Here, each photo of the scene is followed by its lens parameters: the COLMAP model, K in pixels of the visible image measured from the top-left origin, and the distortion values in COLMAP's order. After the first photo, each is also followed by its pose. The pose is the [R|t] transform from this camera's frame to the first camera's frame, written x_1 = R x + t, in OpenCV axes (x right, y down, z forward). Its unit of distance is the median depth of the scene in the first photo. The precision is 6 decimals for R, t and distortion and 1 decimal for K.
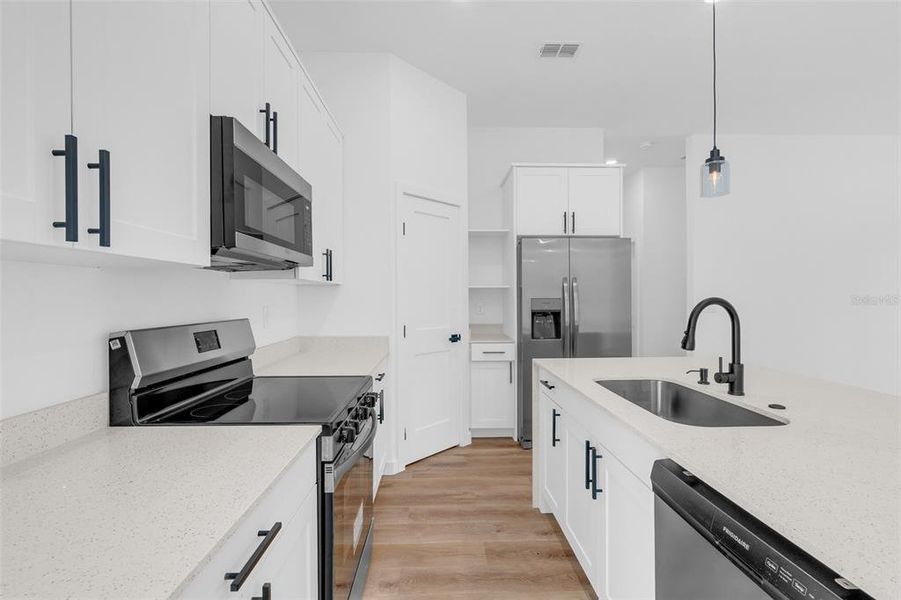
lens RADIAL K [[409.1, 0, 450.5], [0, 409.1, 300.0], [0, 0, 1]] dist [-0.006985, -0.000072]
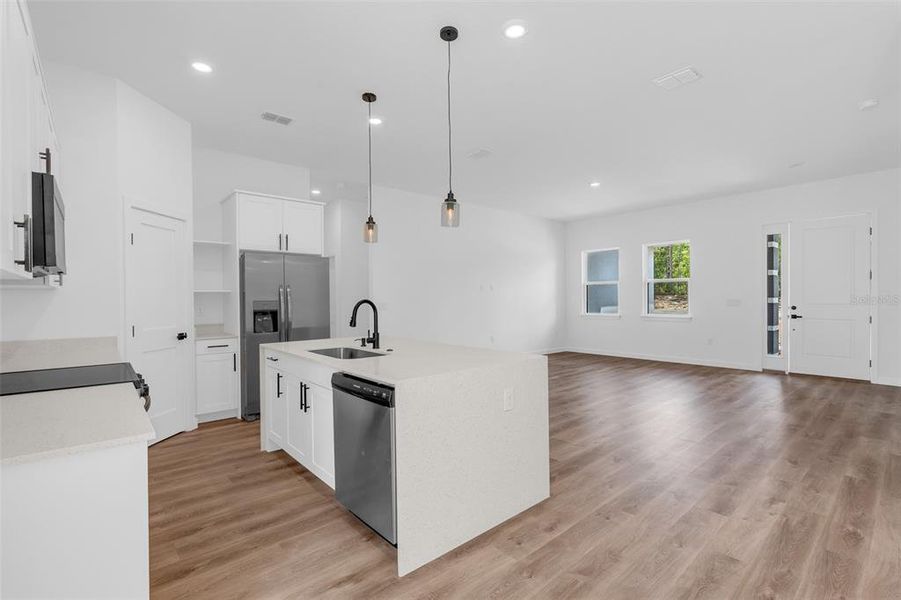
lens RADIAL K [[409.1, 0, 450.5], [0, 409.1, 300.0], [0, 0, 1]] dist [-0.006985, -0.000072]
pose [[0.773797, -0.005827, 0.633407, -0.135392], [0.009552, 0.999951, -0.002470, 0.002204], [-0.633362, 0.007962, 0.773815, -0.373998]]
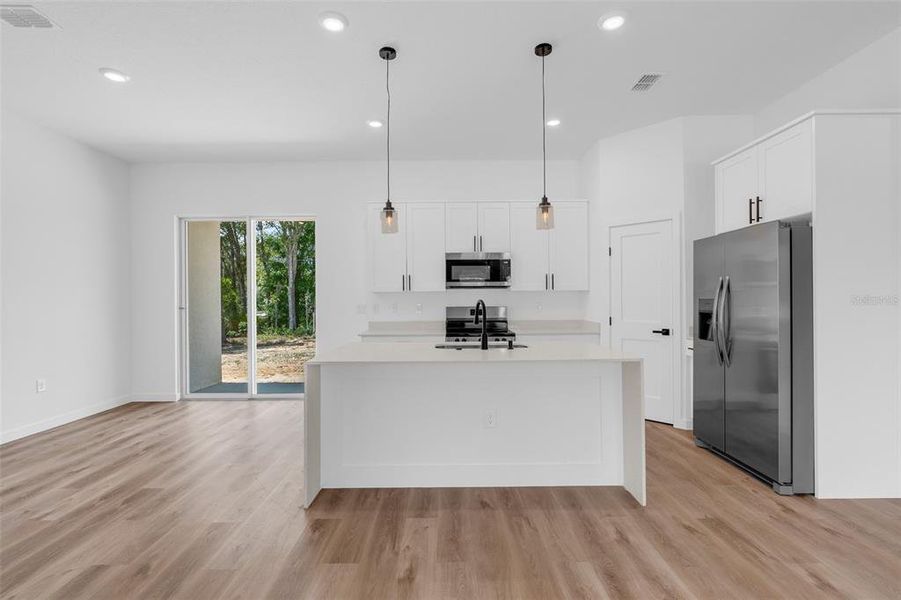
lens RADIAL K [[409.1, 0, 450.5], [0, 409.1, 300.0], [0, 0, 1]] dist [-0.006985, -0.000072]
pose [[-0.029865, 0.008744, -0.999516, 1.299090], [0.001093, 0.999961, 0.008716, -0.011133], [0.999553, -0.000832, -0.029874, 0.438771]]
